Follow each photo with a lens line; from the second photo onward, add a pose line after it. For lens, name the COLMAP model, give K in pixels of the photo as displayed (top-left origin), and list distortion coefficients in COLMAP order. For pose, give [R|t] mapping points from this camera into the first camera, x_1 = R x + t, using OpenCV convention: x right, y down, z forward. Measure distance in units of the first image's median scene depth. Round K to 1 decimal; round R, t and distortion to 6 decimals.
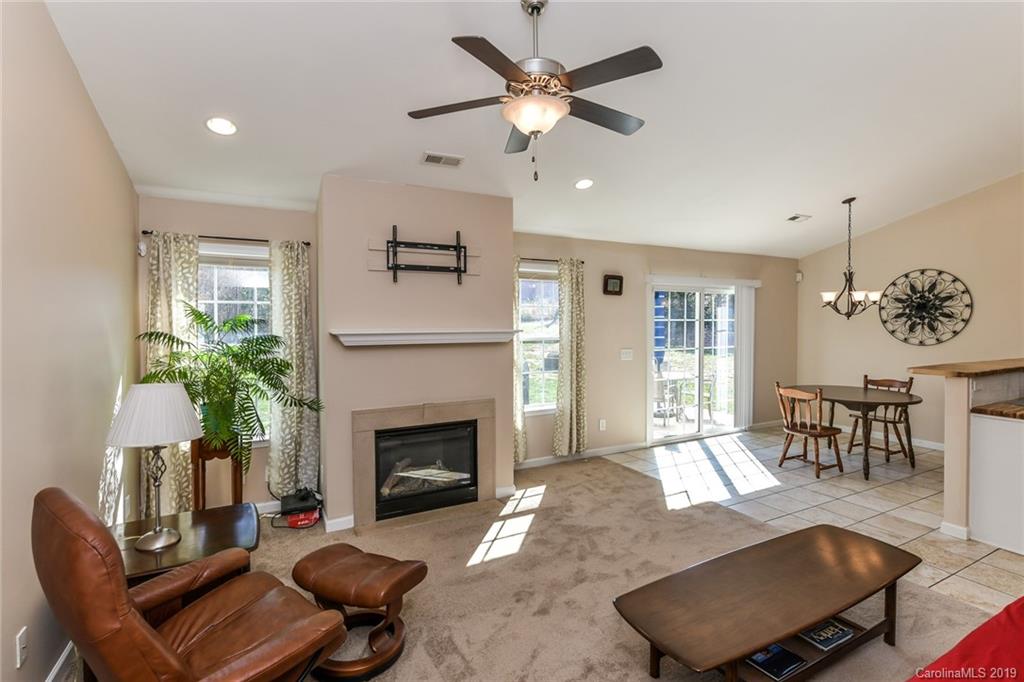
lens RADIAL K [[468.9, 0, 516.3], [0, 468.9, 332.0], [0, 0, 1]] dist [-0.004649, -0.000557]
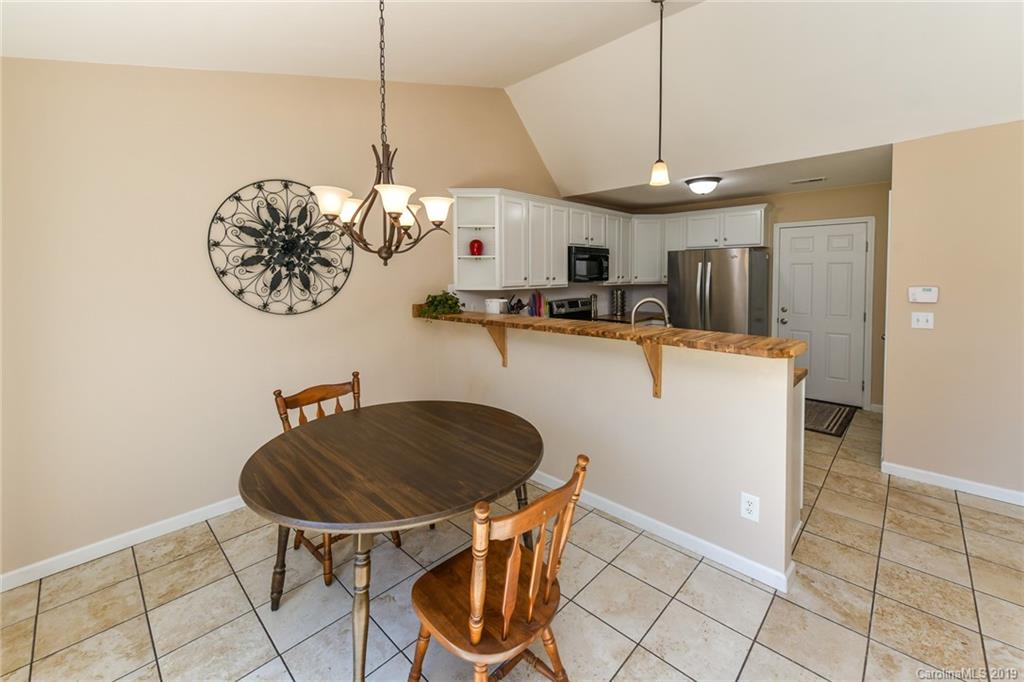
lens RADIAL K [[416.6, 0, 501.2], [0, 416.6, 295.6], [0, 0, 1]] dist [0.005909, -0.001351]
pose [[-0.312241, -0.041383, 0.949101, 0.334121], [0.029640, 0.998140, 0.053272, -0.015120], [-0.949540, 0.044766, -0.310434, 1.014928]]
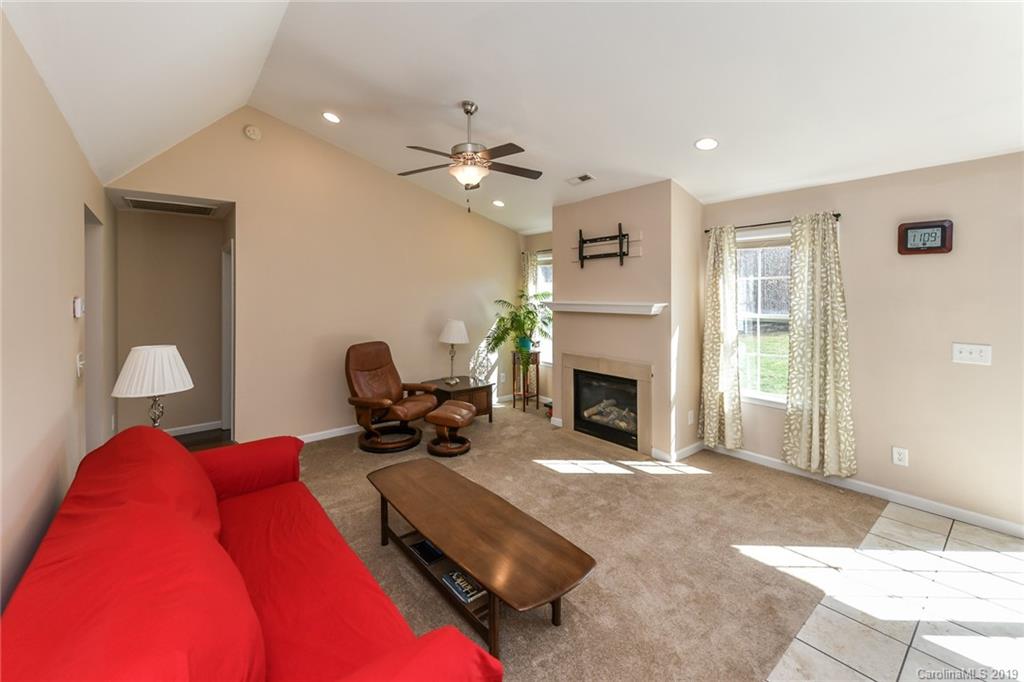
lens RADIAL K [[416.6, 0, 512.6], [0, 416.6, 292.3], [0, 0, 1]] dist [0.005909, -0.001351]
pose [[0.212776, -0.004610, -0.977090, 0.668326], [-0.021958, 0.999714, -0.009499, -0.011197], [0.976854, 0.023476, 0.212614, 0.367092]]
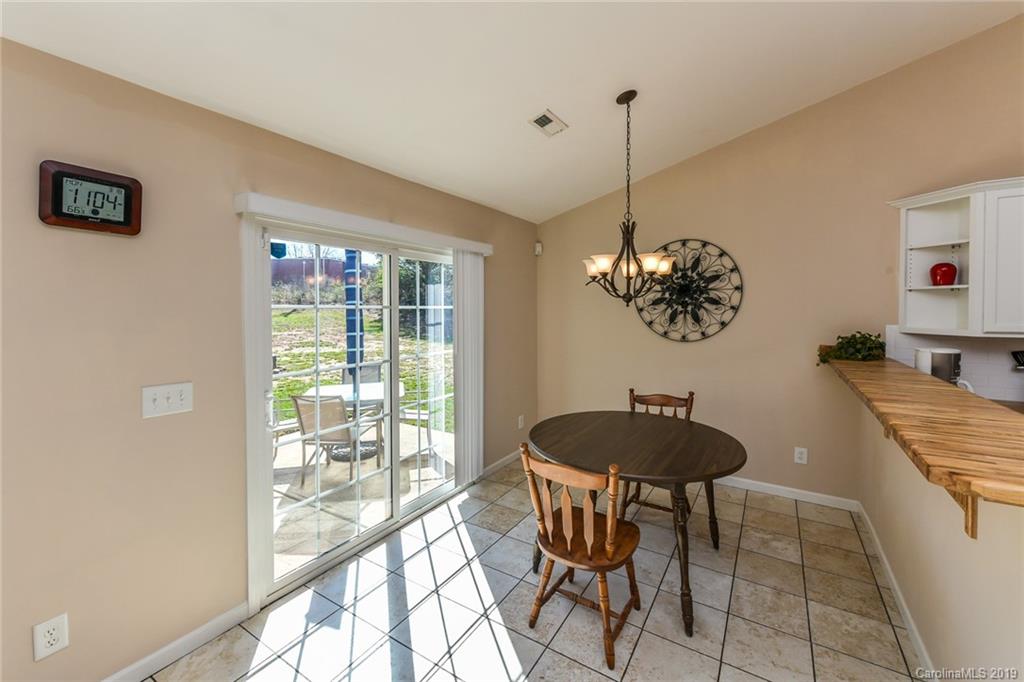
lens RADIAL K [[416.6, 0, 518.1], [0, 416.6, 313.3], [0, 0, 1]] dist [0.005909, -0.001351]
pose [[0.858324, -0.005991, 0.513073, 0.329221], [0.011884, 0.999896, -0.008206, -0.015296], [-0.512970, 0.013141, 0.858306, 0.624913]]
